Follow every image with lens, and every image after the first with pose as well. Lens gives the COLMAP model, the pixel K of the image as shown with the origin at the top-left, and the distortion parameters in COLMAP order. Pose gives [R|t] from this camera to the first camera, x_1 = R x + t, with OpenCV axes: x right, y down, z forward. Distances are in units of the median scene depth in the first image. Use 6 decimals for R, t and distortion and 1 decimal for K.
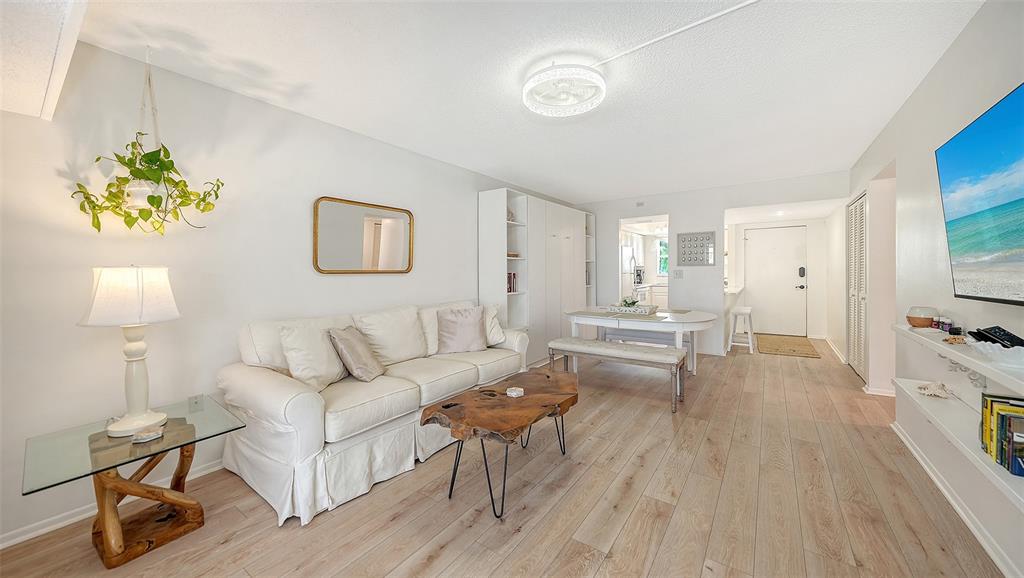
lens RADIAL K [[362.3, 0, 499.7], [0, 362.3, 275.0], [0, 0, 1]] dist [-0.001407, -0.000096]
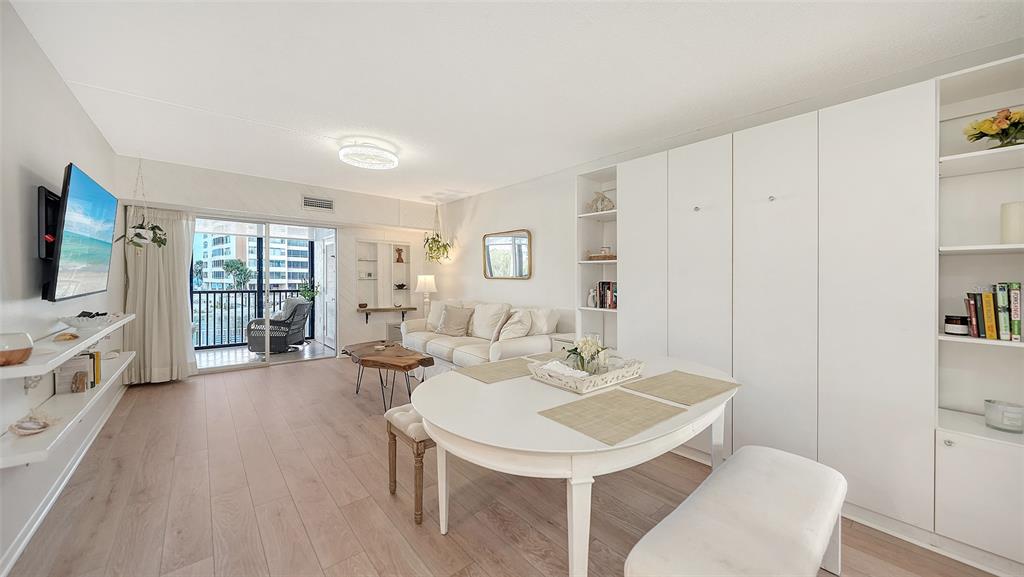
lens RADIAL K [[358.0, 0, 515.3], [0, 358.0, 284.2], [0, 0, 1]] dist [-0.000559, -0.000062]
pose [[-0.205051, 0.022595, -0.978490, 0.801683], [-0.017737, 0.999484, 0.026796, -0.017268], [0.978590, 0.022850, -0.204545, 1.010462]]
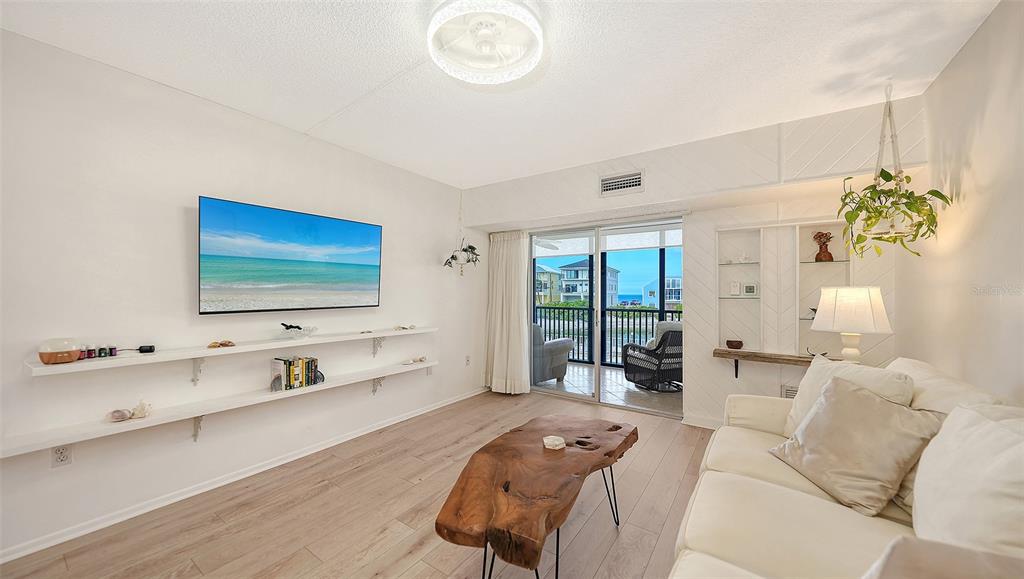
lens RADIAL K [[359.8, 0, 503.3], [0, 359.8, 296.7], [0, 0, 1]] dist [0.000532, -0.000037]
pose [[-0.999531, 0.005491, -0.030116, 0.090341], [0.004850, 0.999761, 0.021313, -0.009276], [0.030226, 0.021157, -0.999319, 0.919066]]
